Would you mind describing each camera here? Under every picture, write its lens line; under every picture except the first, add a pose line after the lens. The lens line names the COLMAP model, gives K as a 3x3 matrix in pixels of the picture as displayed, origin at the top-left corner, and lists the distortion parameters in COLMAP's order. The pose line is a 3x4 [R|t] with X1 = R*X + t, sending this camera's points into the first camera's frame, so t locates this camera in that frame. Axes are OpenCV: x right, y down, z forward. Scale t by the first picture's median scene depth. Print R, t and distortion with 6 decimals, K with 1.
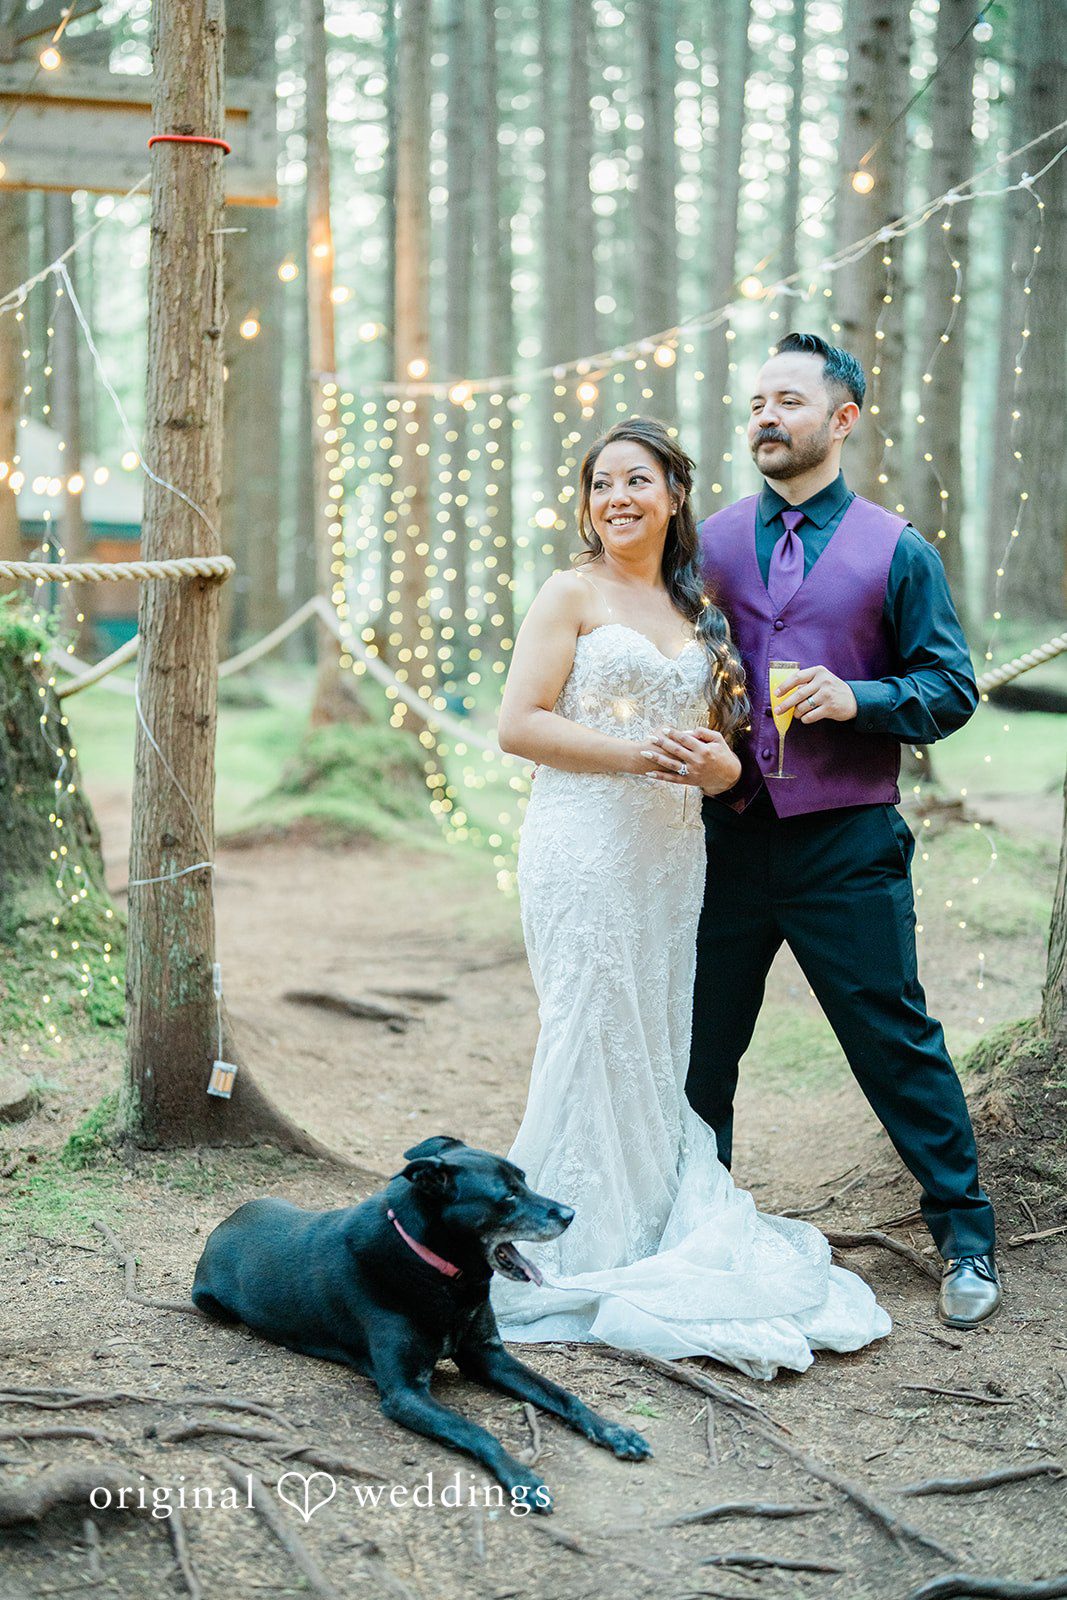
lens RADIAL K [[2206.4, 0, 544.3], [0, 2206.4, 801.3], [0, 0, 1]] dist [-0.026324, 0.117508]
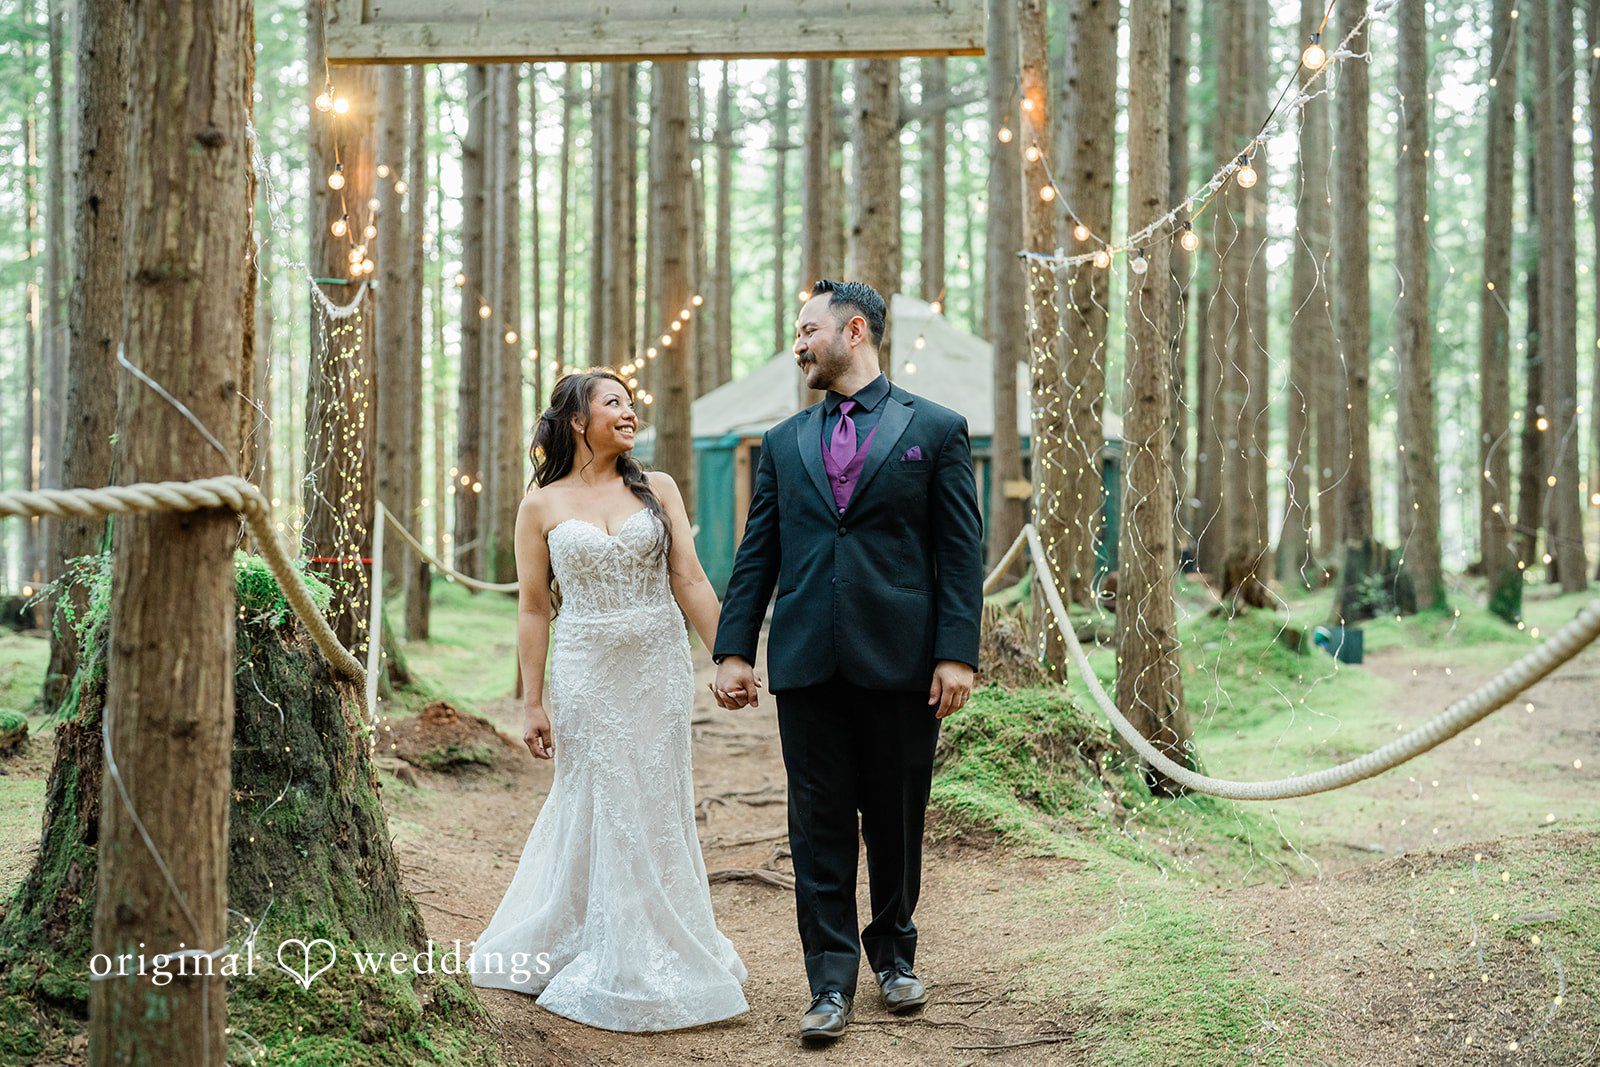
lens RADIAL K [[2224.8, 0, 793.9], [0, 2224.8, 529.8], [0, 0, 1]] dist [-0.039849, 0.156633]
pose [[0.934862, -0.008594, -0.354908, 0.244502], [-0.021853, 0.996418, -0.081691, -0.045856], [0.354339, 0.084126, 0.931325, 0.453656]]
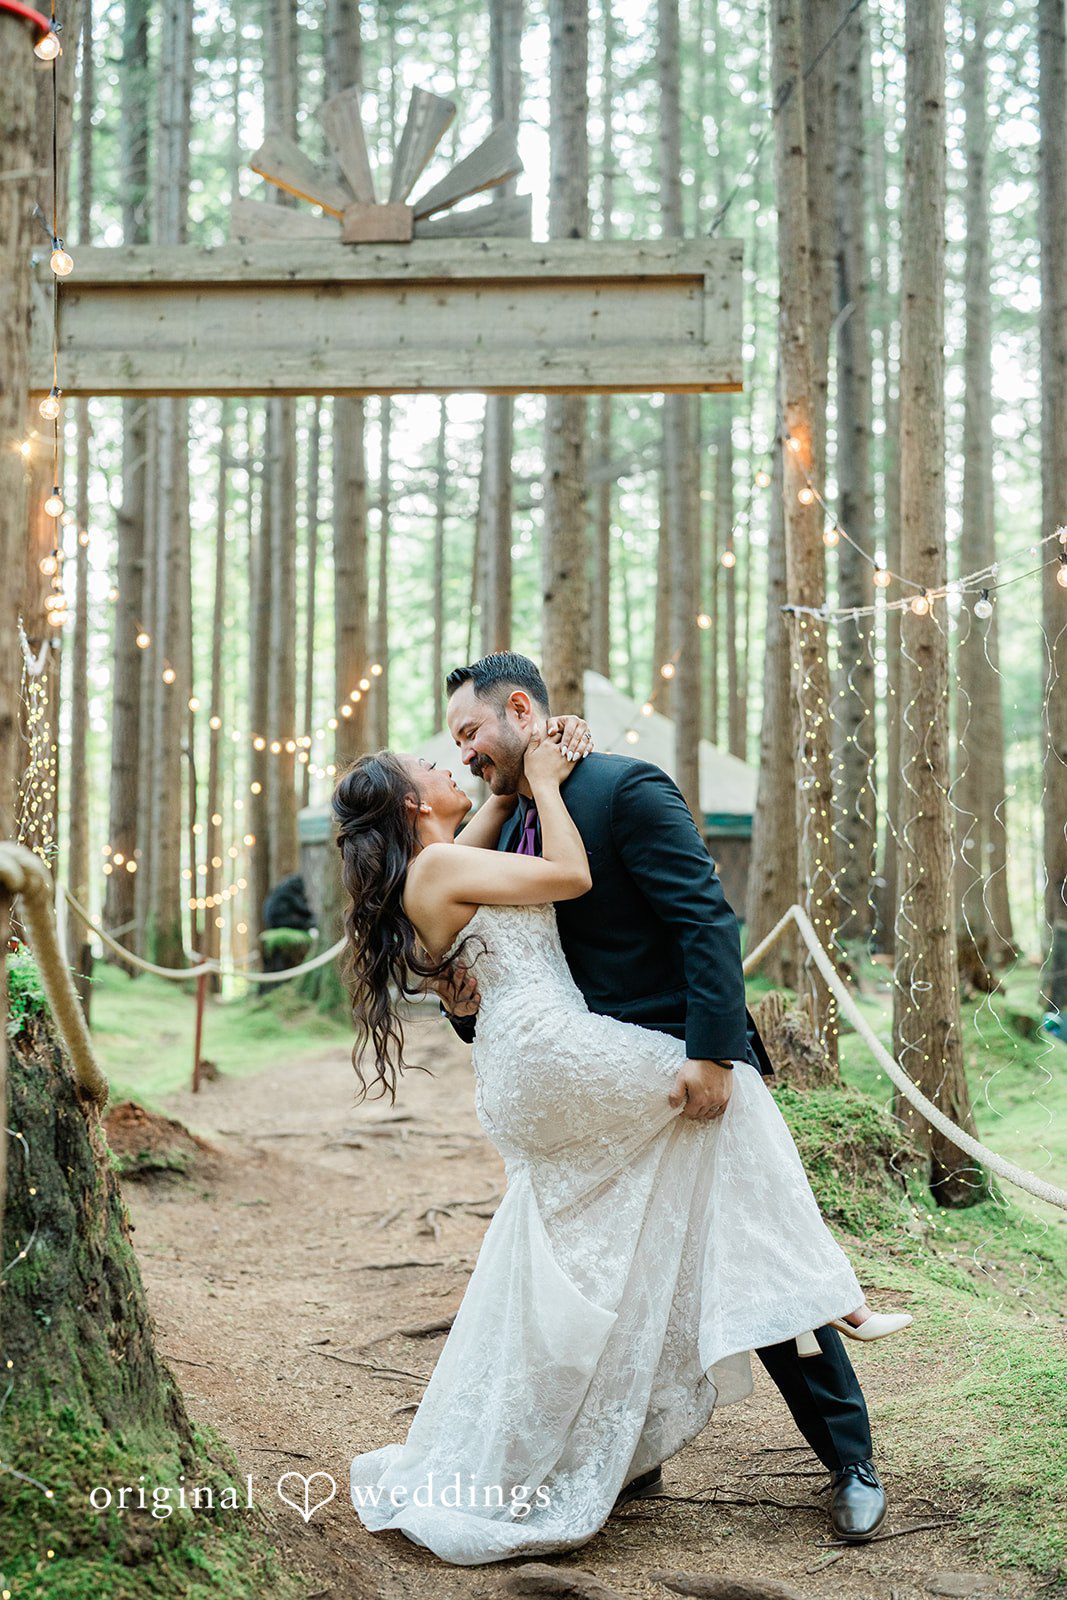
lens RADIAL K [[2248.3, 0, 542.1], [0, 2248.3, 821.1], [0, 0, 1]] dist [-0.033480, 0.096072]
pose [[0.950183, -0.022030, -0.310913, 0.116680], [-0.016901, 0.992390, -0.121968, -0.059024], [0.311234, 0.121146, 0.942580, 0.582694]]
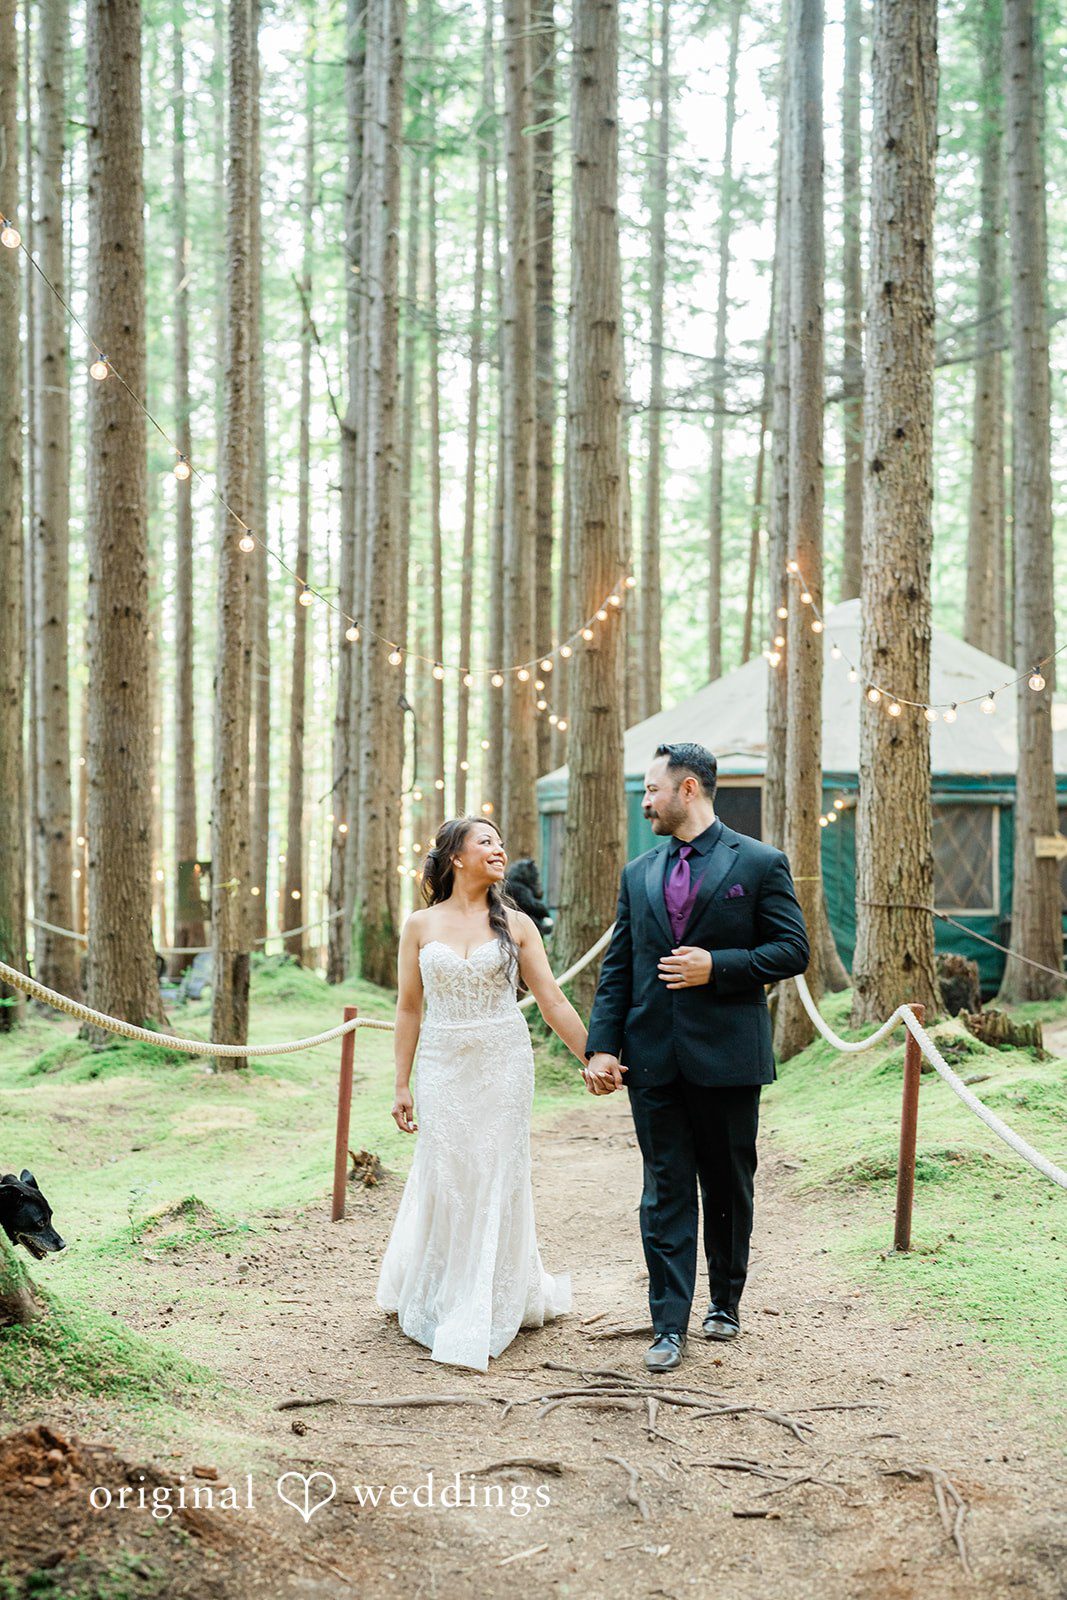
lens RADIAL K [[2248.3, 0, 542.1], [0, 2248.3, 821.1], [0, 0, 1]] dist [-0.033480, 0.096072]
pose [[0.904802, -0.014596, -0.425582, -0.295722], [-0.031344, 0.994419, -0.100744, -0.212103], [0.424677, 0.104493, 0.899295, 1.655549]]
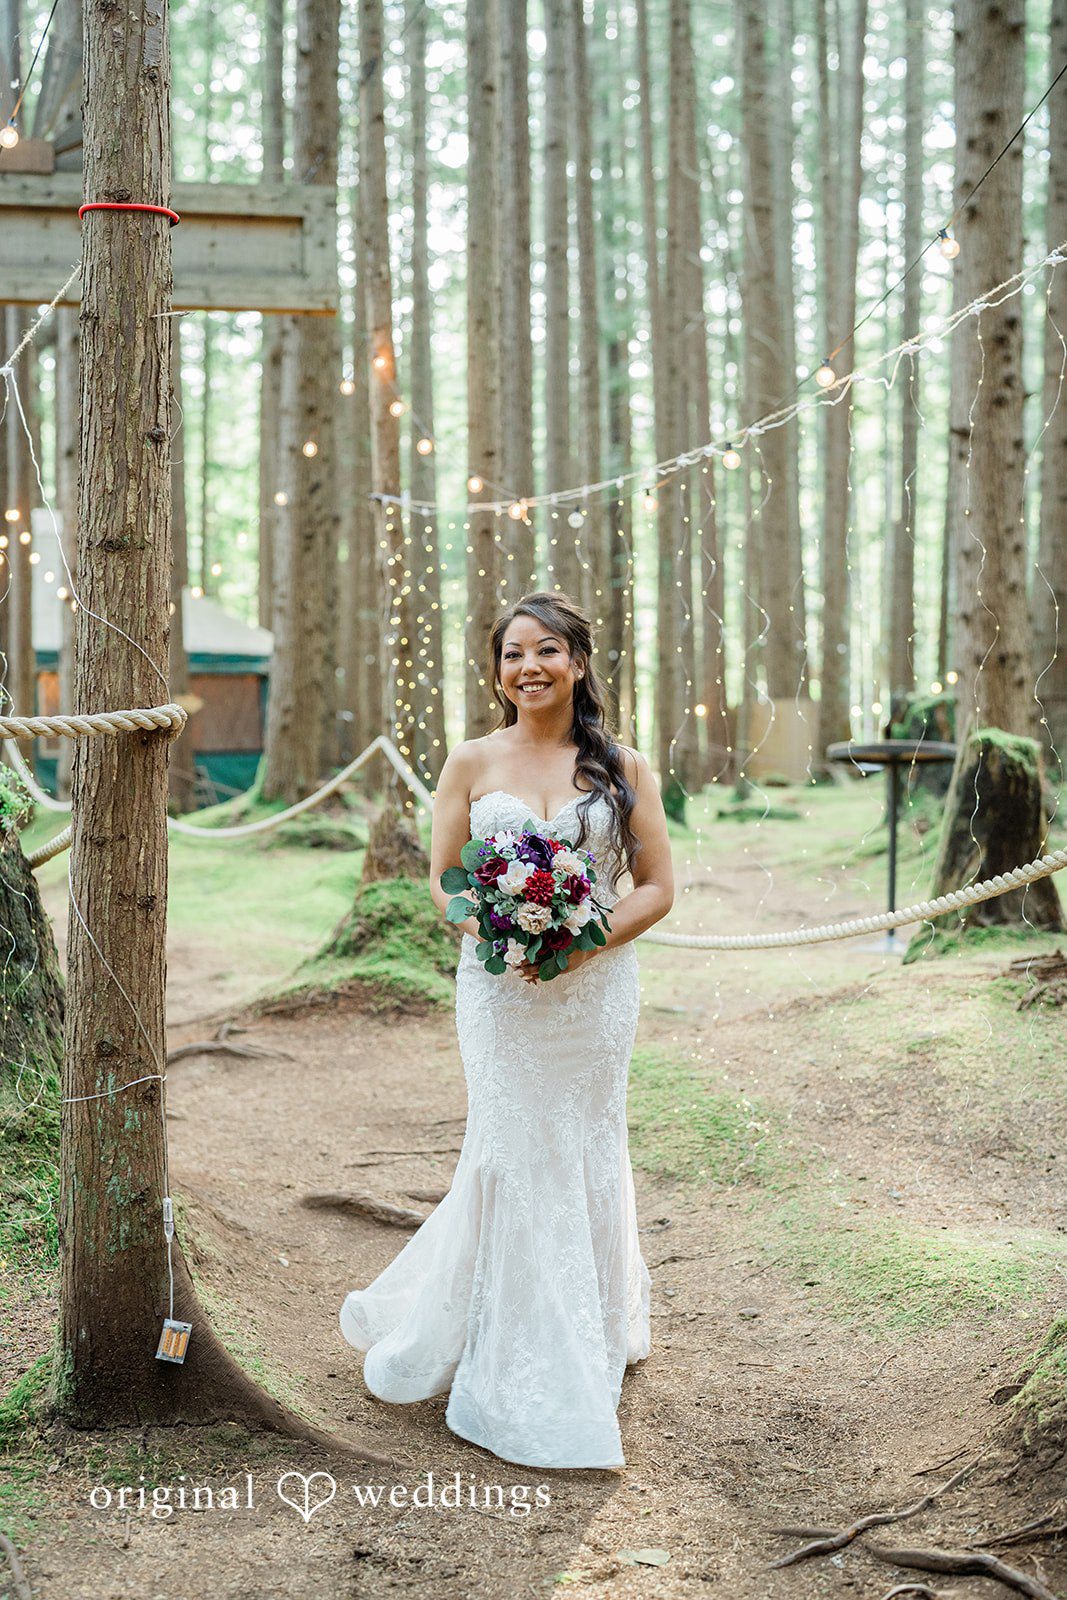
lens RADIAL K [[2224.8, 0, 533.5], [0, 2224.8, 800.0], [0, 0, 1]] dist [-0.039849, 0.156633]
pose [[0.997915, -0.015301, -0.062704, 0.041850], [0.011689, 0.998273, -0.057563, -0.025337], [0.063477, 0.056710, 0.996371, 0.181155]]
